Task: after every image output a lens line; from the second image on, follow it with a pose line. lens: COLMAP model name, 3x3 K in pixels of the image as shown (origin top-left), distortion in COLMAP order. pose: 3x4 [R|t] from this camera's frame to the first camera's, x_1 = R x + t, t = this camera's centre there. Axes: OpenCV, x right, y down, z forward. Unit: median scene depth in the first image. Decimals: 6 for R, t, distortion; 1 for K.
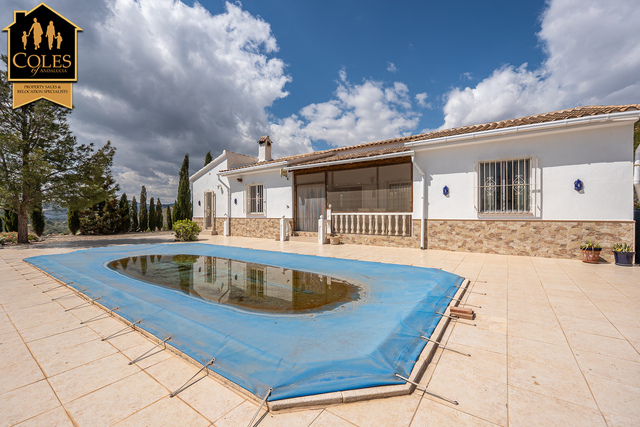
lens RADIAL K [[269.0, 0, 322.4], [0, 269.0, 215.2], [0, 0, 1]] dist [-0.029303, -0.001228]
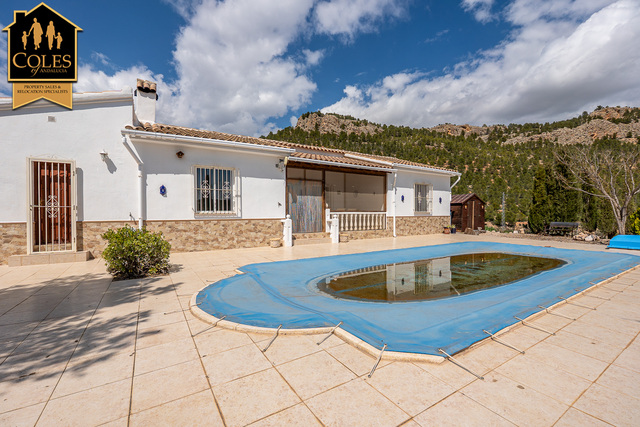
lens RADIAL K [[269.0, 0, 315.2], [0, 269.0, 213.5], [0, 0, 1]] dist [-0.029303, -0.001228]
pose [[0.394597, 0.000552, 0.918854, -0.834548], [0.007840, 0.999961, -0.003967, 0.000570], [-0.918821, 0.008769, 0.394577, 0.590508]]
